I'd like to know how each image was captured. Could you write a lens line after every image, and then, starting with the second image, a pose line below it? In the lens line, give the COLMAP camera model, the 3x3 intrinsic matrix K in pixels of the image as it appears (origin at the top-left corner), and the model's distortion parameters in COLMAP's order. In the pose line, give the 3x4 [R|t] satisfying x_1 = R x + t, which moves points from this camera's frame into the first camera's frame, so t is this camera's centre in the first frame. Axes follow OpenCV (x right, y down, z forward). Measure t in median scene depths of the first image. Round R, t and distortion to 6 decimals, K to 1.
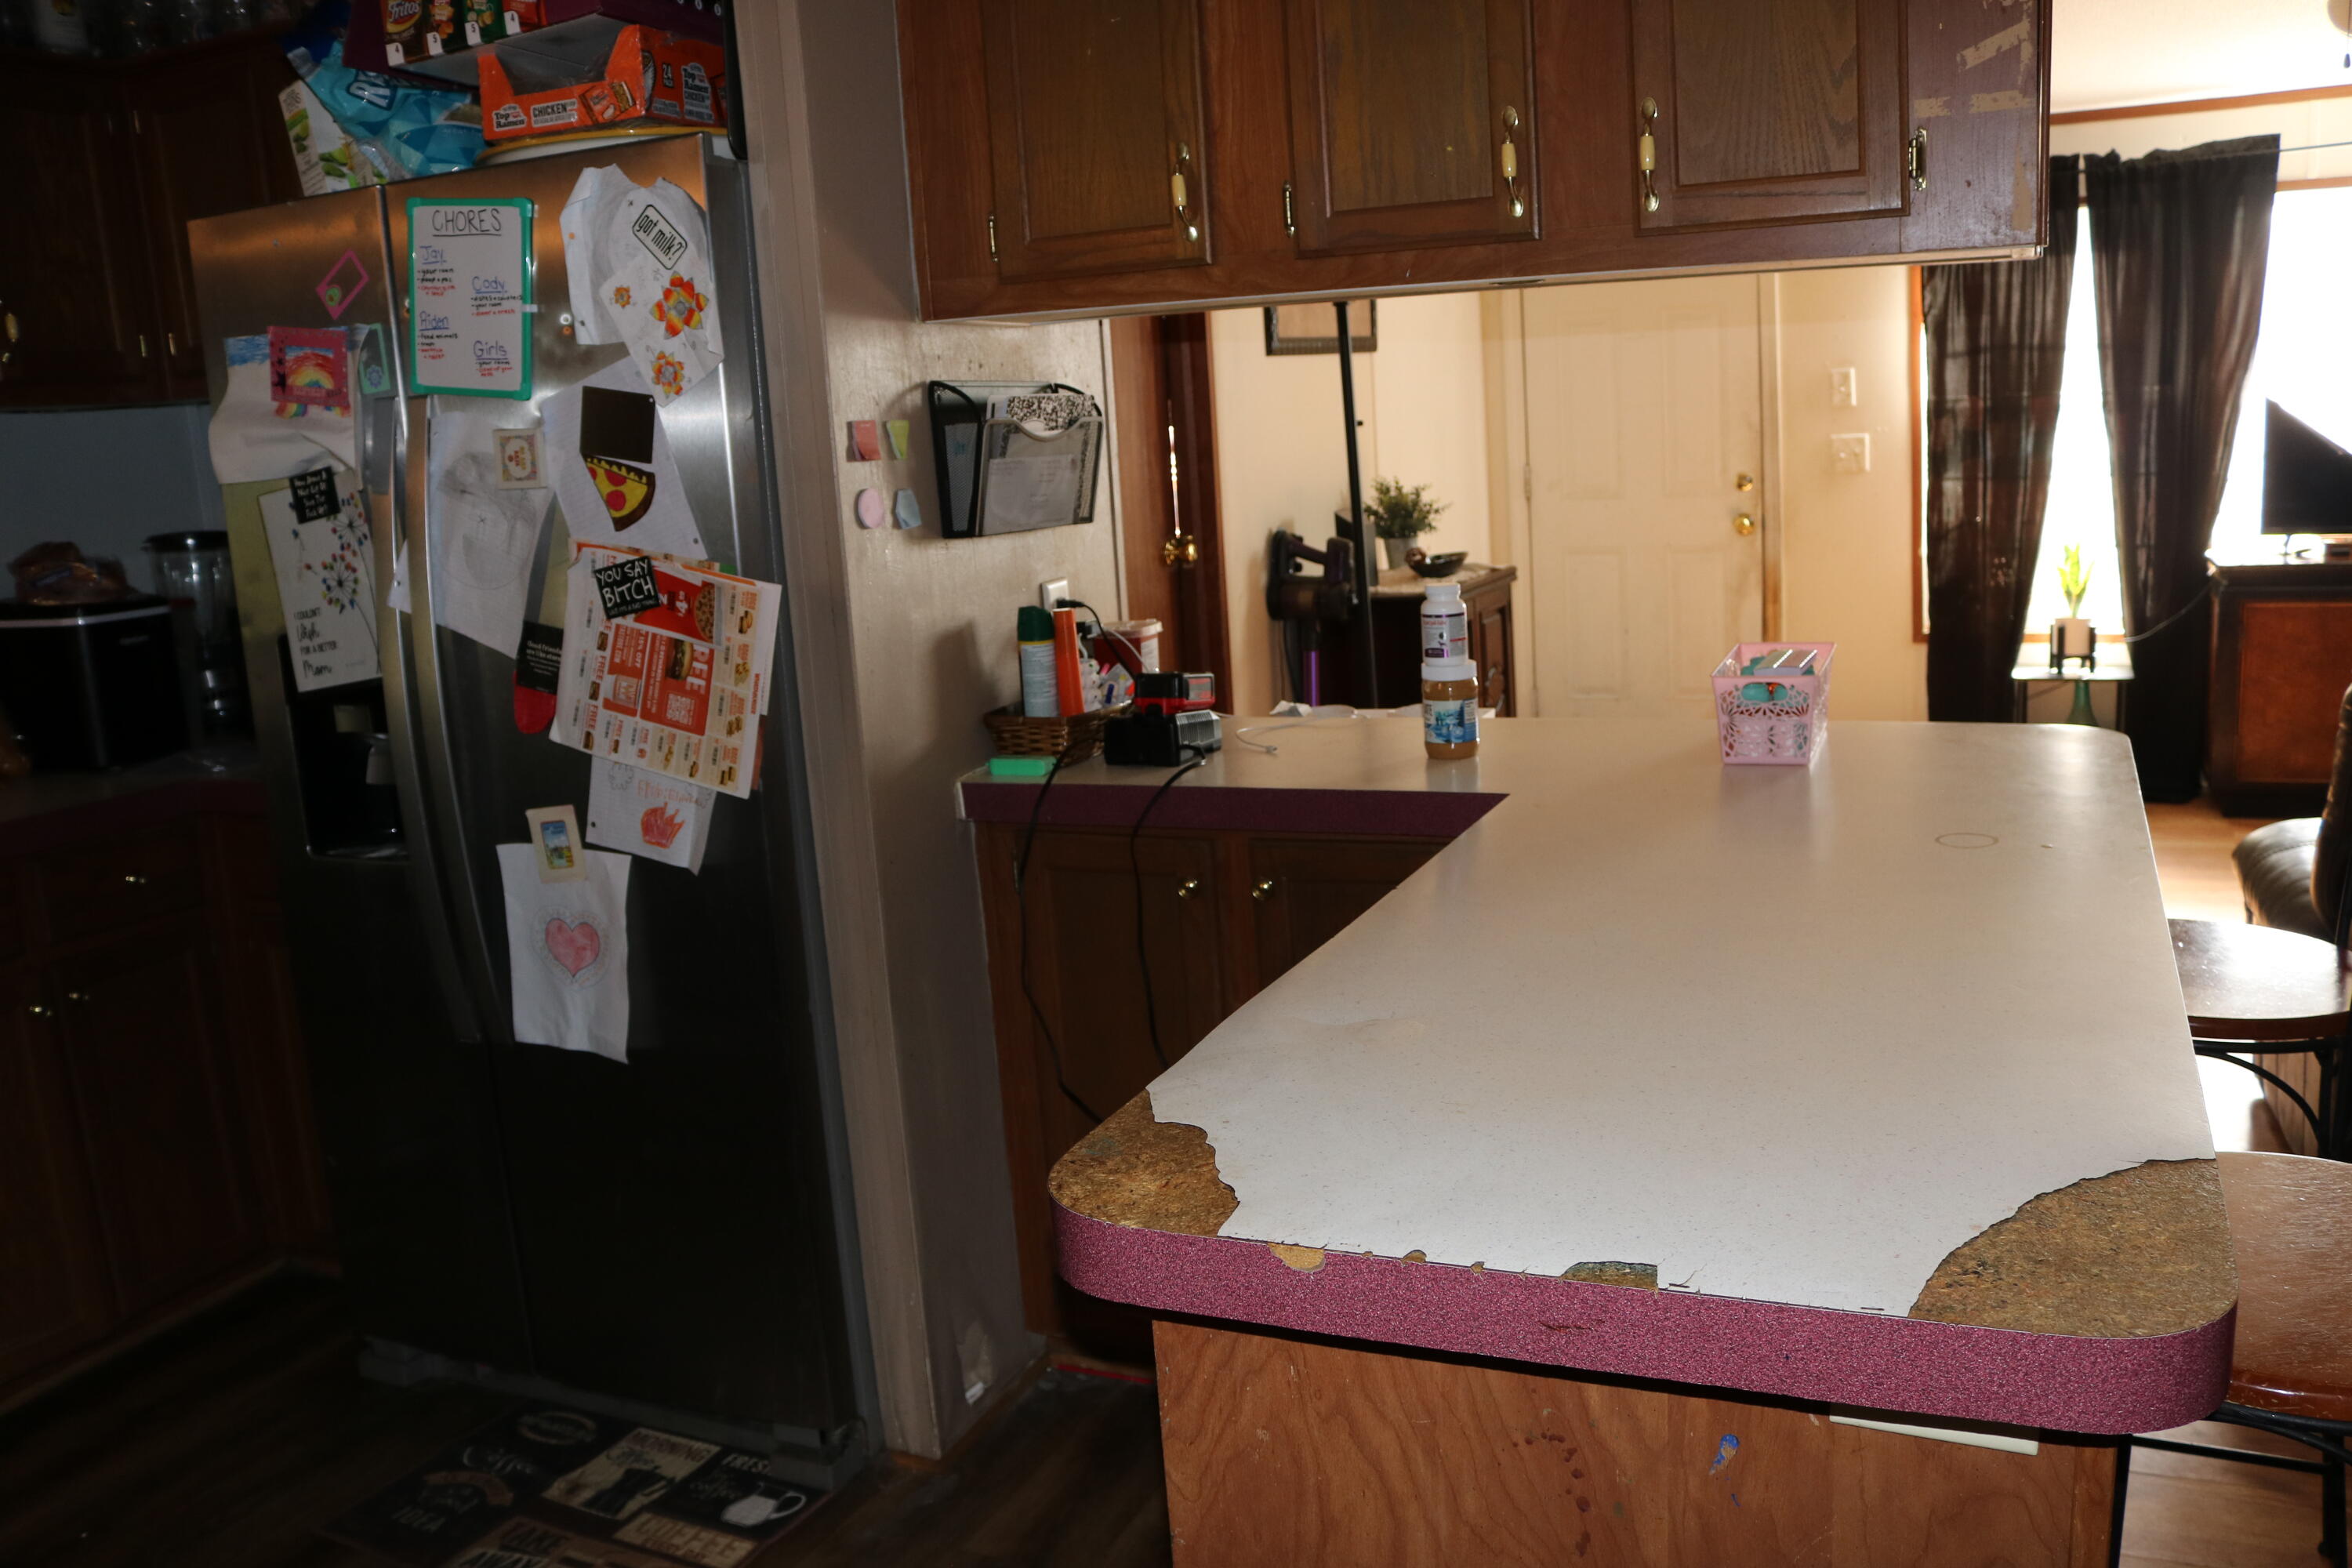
lens RADIAL K [[1931.5, 0, 1212.8], [0, 1931.5, 796.0], [0, 0, 1]] dist [-0.160382, 0.131192]
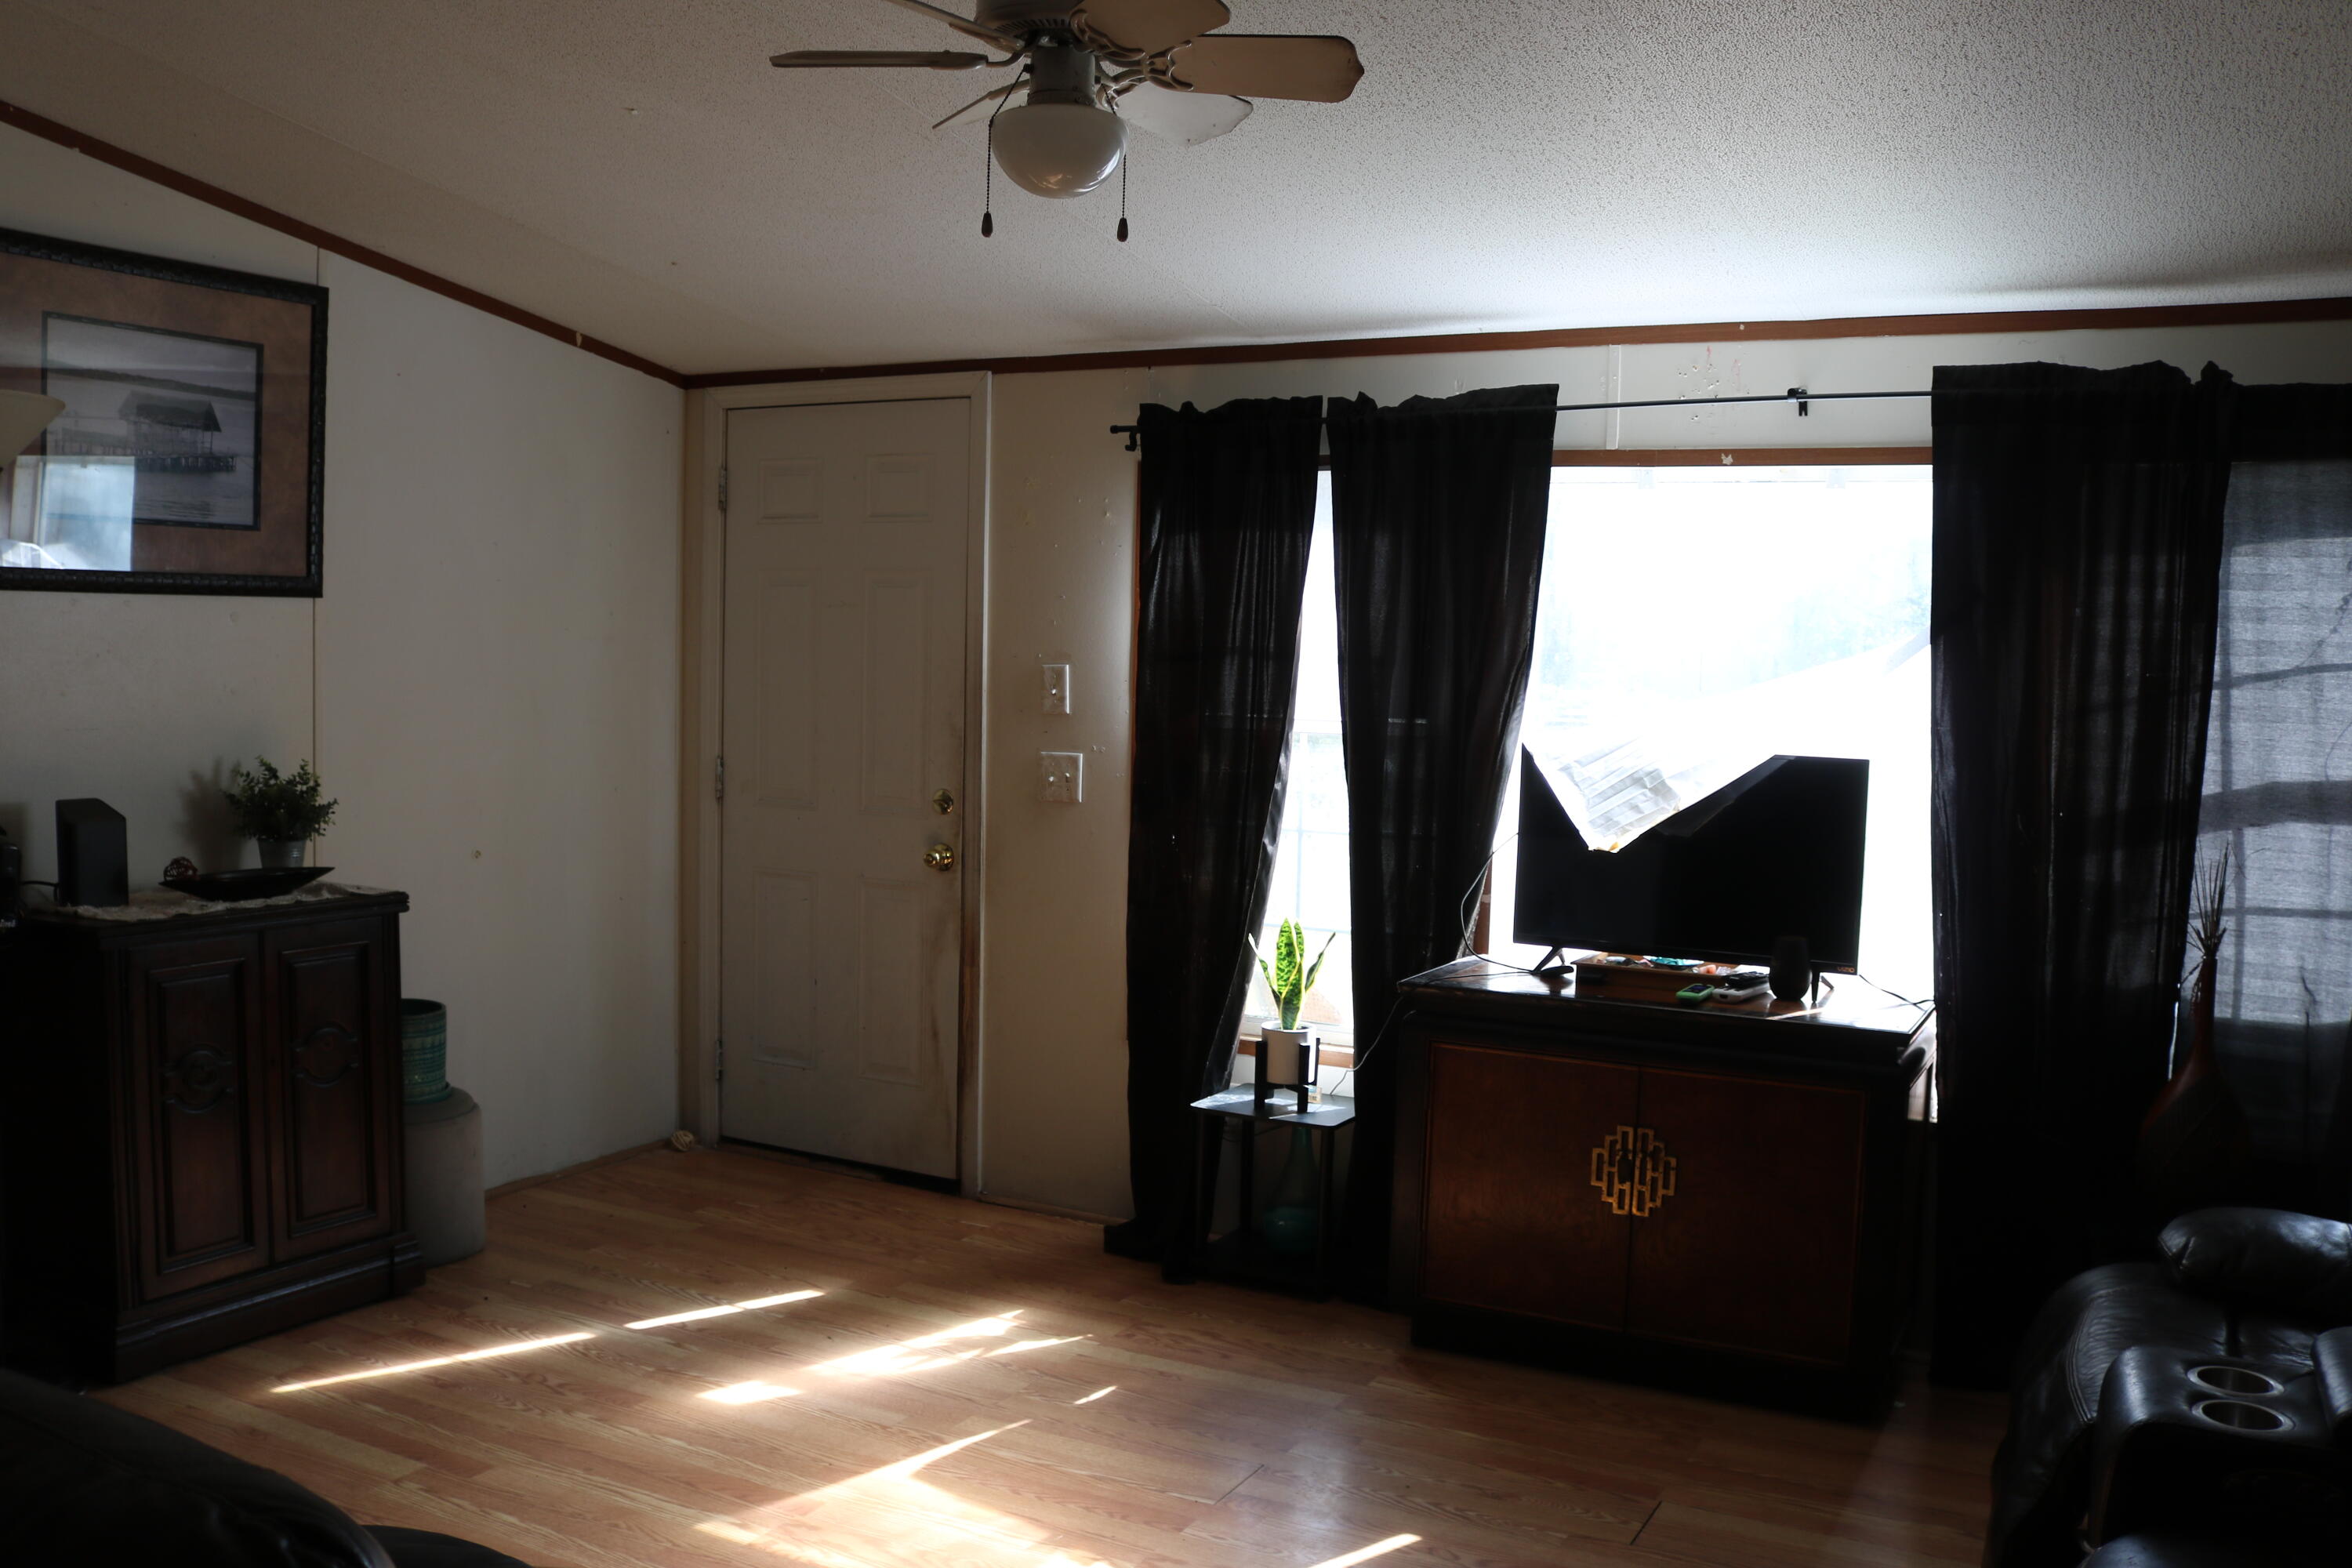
lens RADIAL K [[1931.5, 0, 1232.3], [0, 1931.5, 833.0], [0, 0, 1]] dist [-0.160382, 0.131192]
pose [[0.994802, 0.096837, -0.031491, 0.434331], [-0.099845, 0.988352, -0.114856, -0.079589], [0.020002, 0.117404, 0.992883, 0.251699]]
